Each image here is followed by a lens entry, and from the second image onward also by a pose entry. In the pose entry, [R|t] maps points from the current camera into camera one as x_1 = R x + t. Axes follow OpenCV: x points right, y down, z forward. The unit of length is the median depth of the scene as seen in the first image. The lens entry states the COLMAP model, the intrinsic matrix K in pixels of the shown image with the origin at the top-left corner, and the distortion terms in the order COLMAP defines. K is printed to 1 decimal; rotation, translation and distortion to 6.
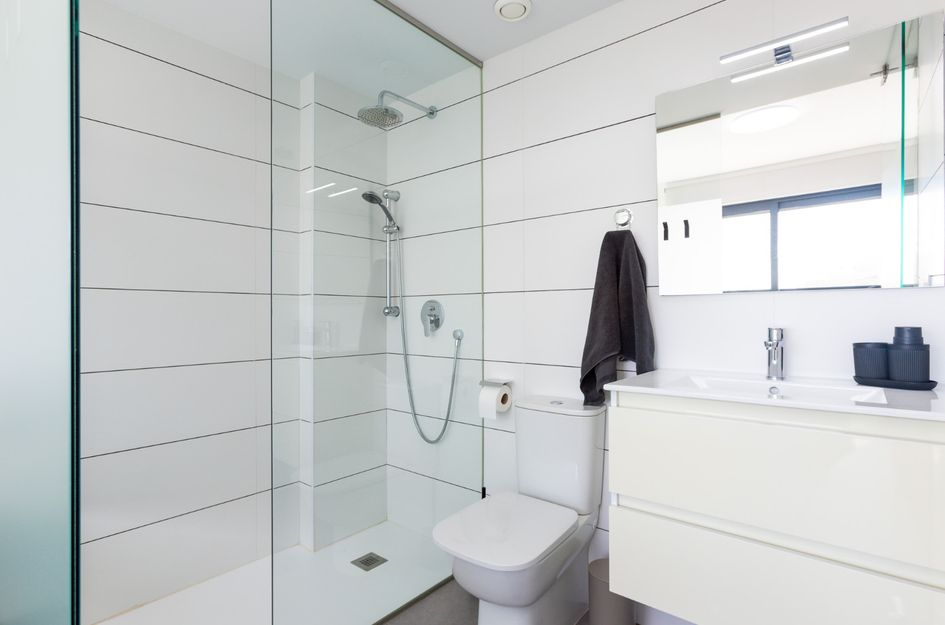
lens RADIAL K [[467.8, 0, 504.3], [0, 467.8, 313.1], [0, 0, 1]] dist [0.033957, 0.000340]
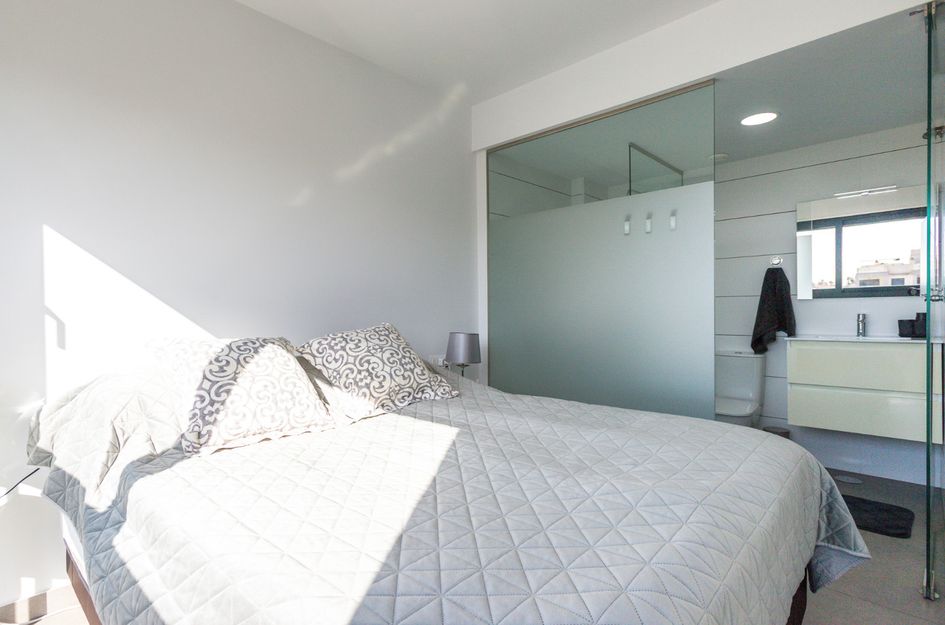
lens RADIAL K [[473.0, 0, 466.6], [0, 473.0, 313.4], [0, 0, 1]] dist [-0.030336, 0.023153]
pose [[0.991650, -0.008138, -0.128700, -0.870005], [0.009249, 0.999925, 0.008037, -0.006640], [0.128625, -0.009160, 0.991651, -1.261343]]
